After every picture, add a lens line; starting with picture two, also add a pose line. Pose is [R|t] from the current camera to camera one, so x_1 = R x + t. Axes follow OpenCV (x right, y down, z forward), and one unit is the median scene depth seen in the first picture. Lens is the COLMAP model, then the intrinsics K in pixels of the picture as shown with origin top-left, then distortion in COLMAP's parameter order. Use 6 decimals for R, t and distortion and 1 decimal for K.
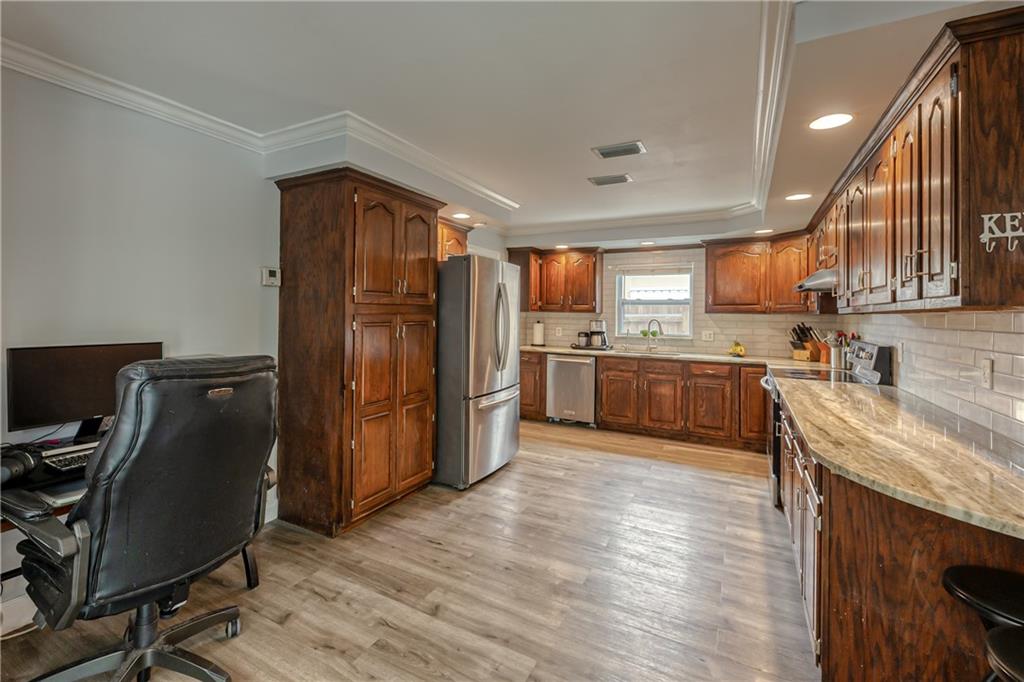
lens RADIAL K [[451.0, 0, 489.7], [0, 451.0, 309.3], [0, 0, 1]] dist [0.005303, 0.000565]
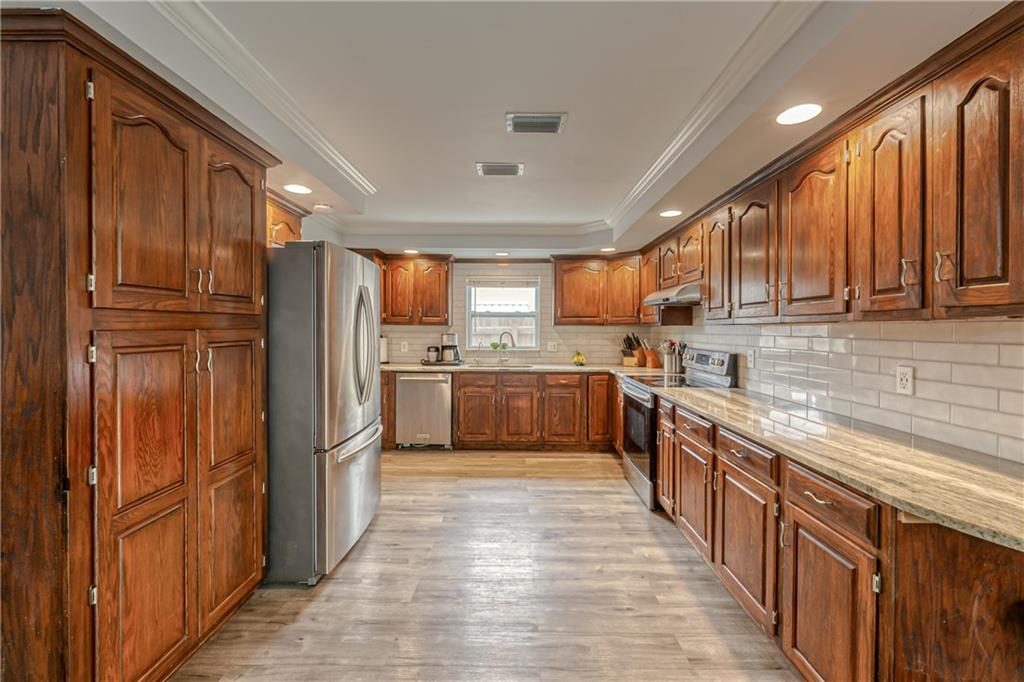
lens RADIAL K [[412.3, 0, 512.1], [0, 412.3, 330.5], [0, 0, 1]] dist [0.001046, 0.000079]
pose [[0.879392, -0.011095, 0.475969, -0.064705], [0.001797, 0.999799, 0.019985, 0.001530], [-0.476095, -0.016719, 0.879235, 0.223068]]
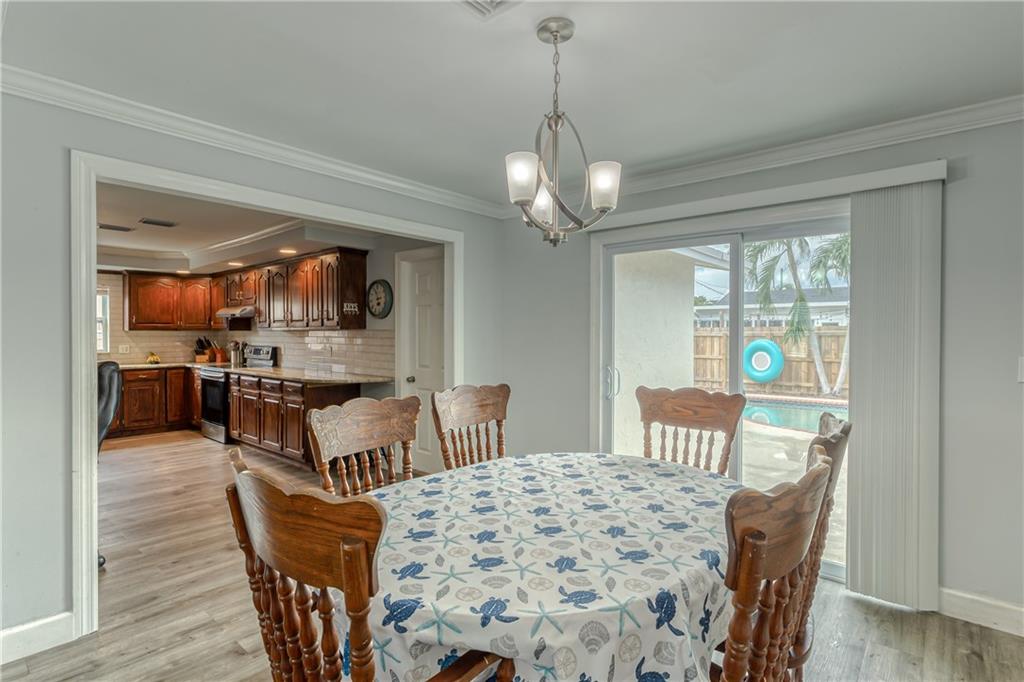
lens RADIAL K [[505.5, 0, 508.0], [0, 505.5, 338.5], [0, 0, 1]] dist [0.002868, -0.000489]
pose [[0.206023, -0.023411, 0.978267, -0.680680], [-0.007889, 0.999642, 0.025584, -0.012801], [-0.978515, -0.012989, 0.205764, -0.289379]]
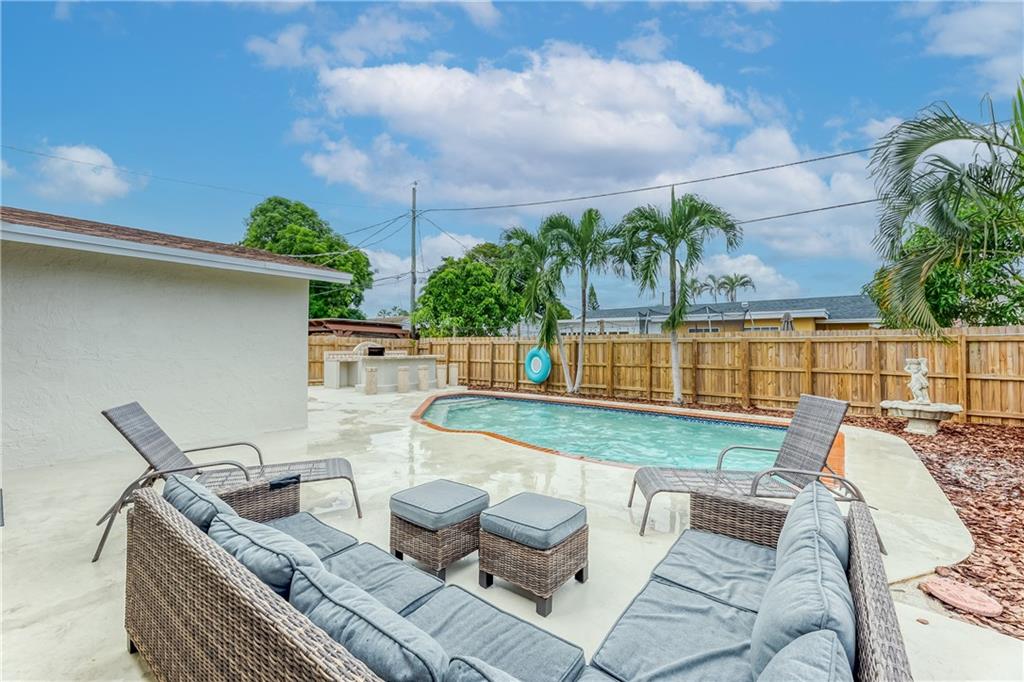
lens RADIAL K [[412.3, 0, 511.0], [0, 412.3, 340.6], [0, 0, 1]] dist [0.001046, 0.000079]
pose [[0.149328, -0.005842, 0.988770, -0.269932], [-0.006479, 0.999955, 0.006886, -0.002637], [-0.988766, -0.007435, 0.149284, -1.497244]]
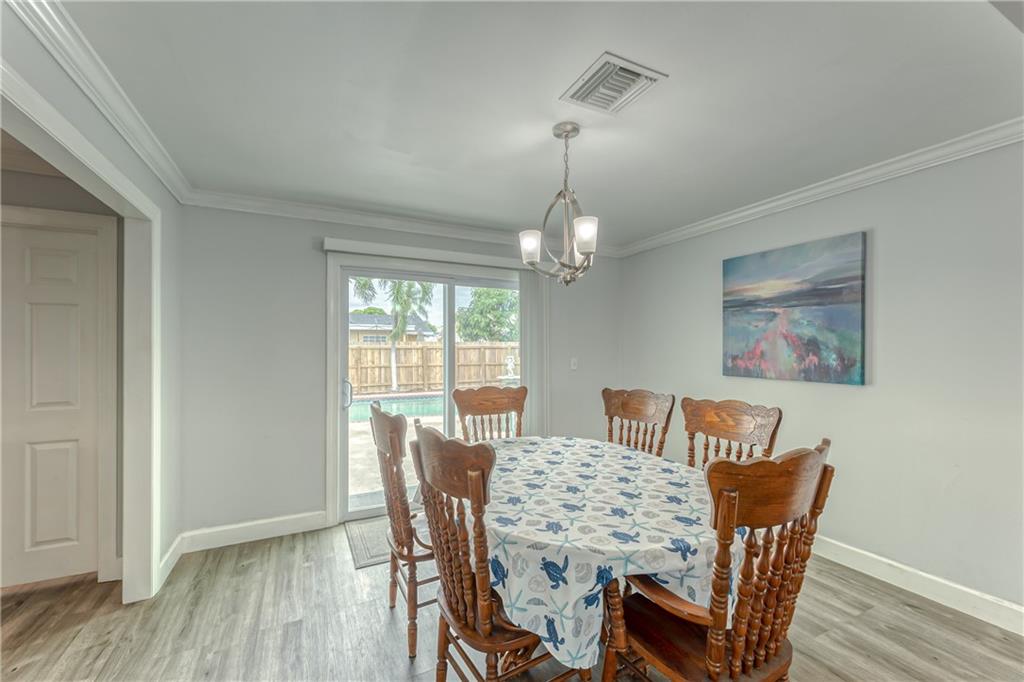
lens RADIAL K [[412.3, 0, 511.8], [0, 412.3, 348.1], [0, 0, 1]] dist [0.001046, 0.000079]
pose [[-0.823797, -0.013513, 0.566724, -0.501607], [-0.015552, 0.999878, 0.001235, -0.007683], [-0.566672, -0.007796, -0.823907, 0.123992]]
